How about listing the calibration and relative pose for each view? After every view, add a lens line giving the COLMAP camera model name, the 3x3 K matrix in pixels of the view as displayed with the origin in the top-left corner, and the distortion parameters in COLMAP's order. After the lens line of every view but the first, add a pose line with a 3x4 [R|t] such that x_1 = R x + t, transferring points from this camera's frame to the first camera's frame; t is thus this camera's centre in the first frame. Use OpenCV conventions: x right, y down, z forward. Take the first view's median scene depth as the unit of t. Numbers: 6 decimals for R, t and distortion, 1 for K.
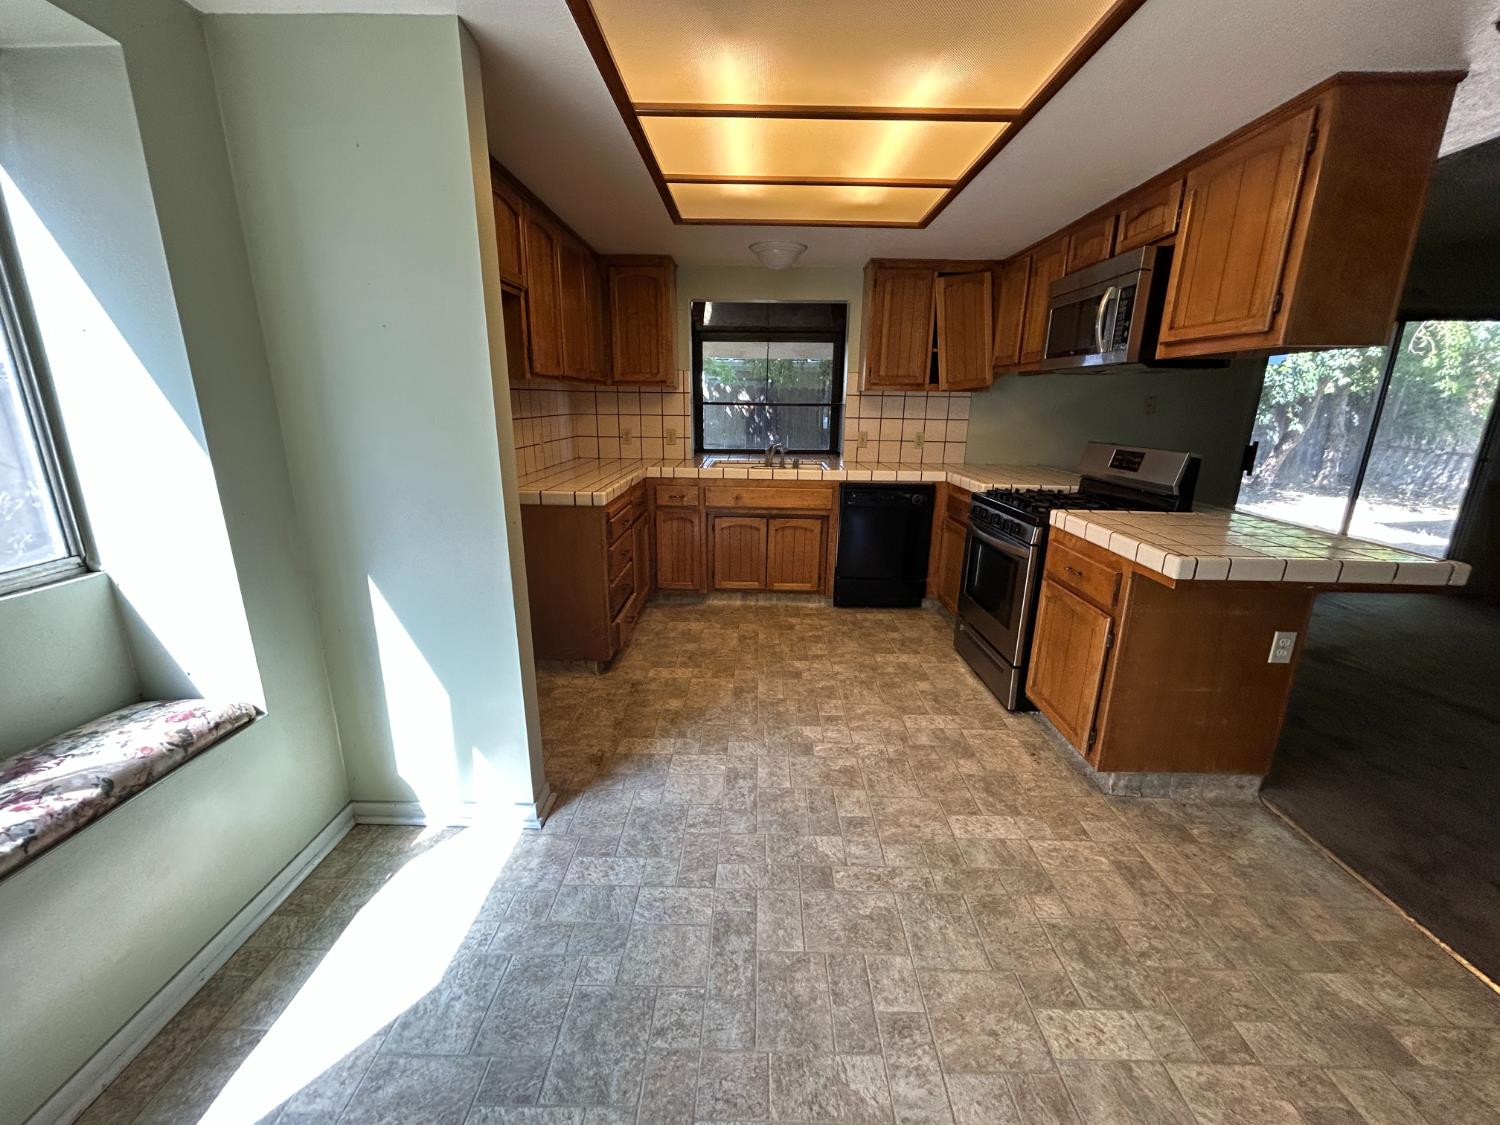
lens RADIAL K [[607.8, 0, 748.4], [0, 607.8, 561.5], [0, 0, 1]] dist [-0.000324, 0.000685]
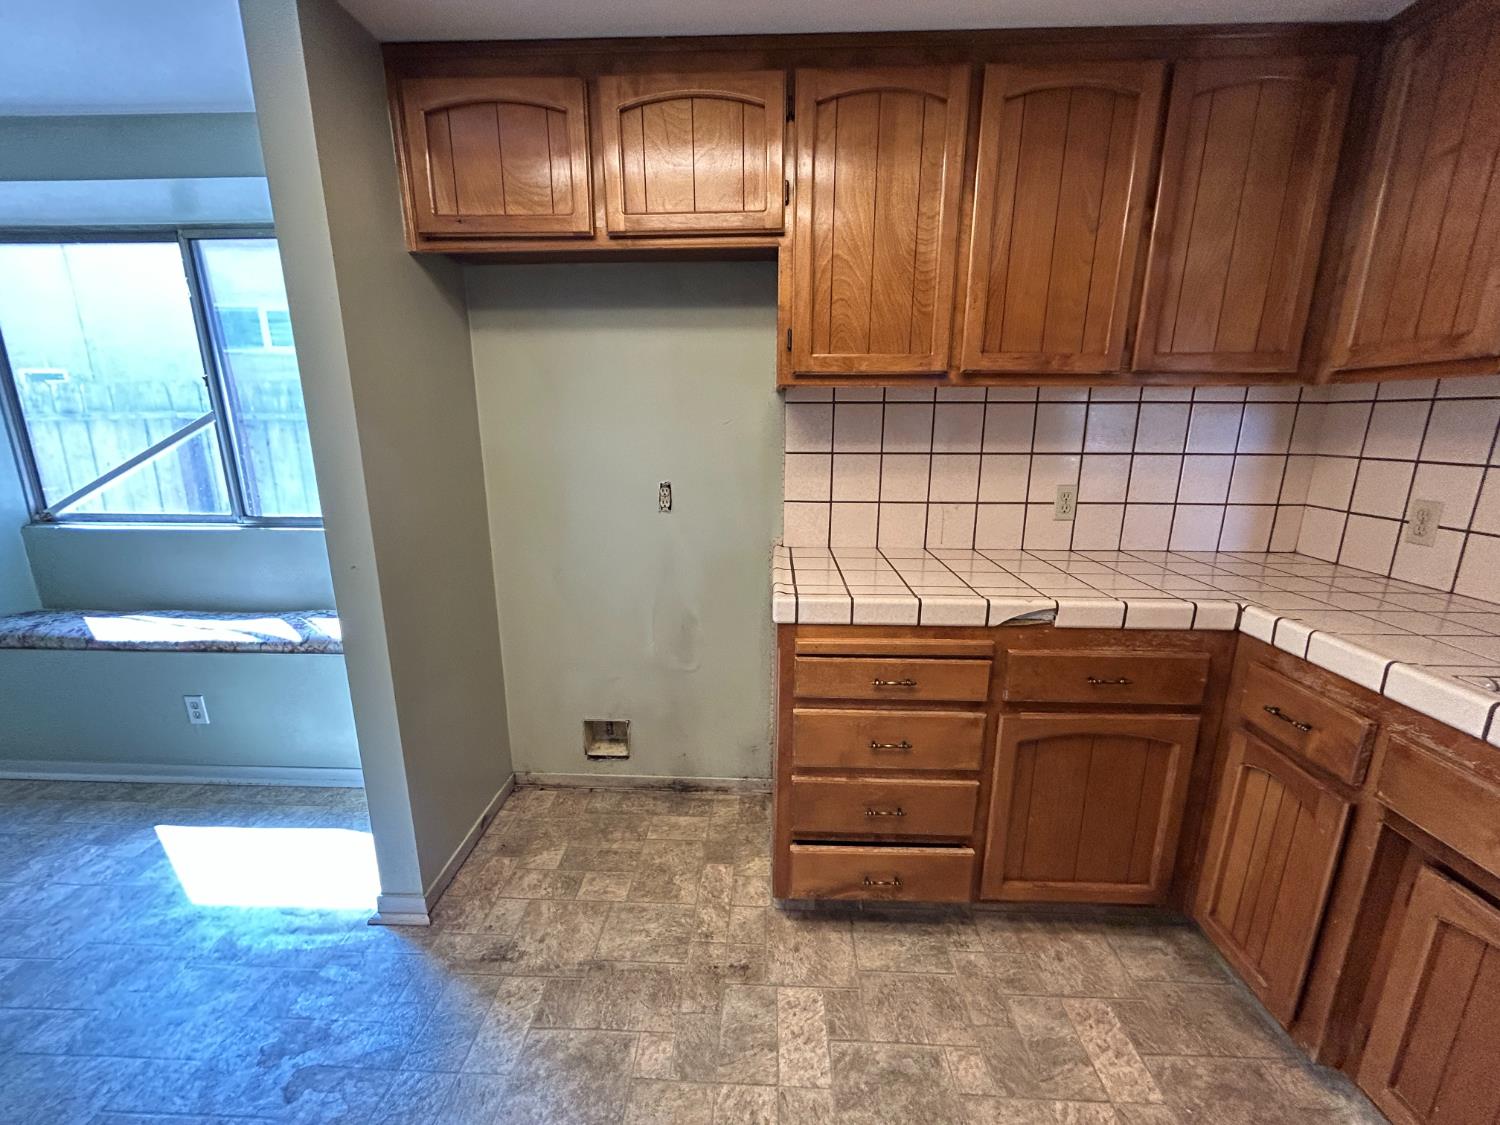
lens RADIAL K [[607.8, 0, 746.9], [0, 607.8, 554.8], [0, 0, 1]] dist [-0.000324, 0.000685]
pose [[-0.023408, 0.220881, -0.975020, 0.277016], [-0.257233, 0.941119, 0.219377, -0.333548], [0.966066, 0.255942, 0.034788, 1.241133]]
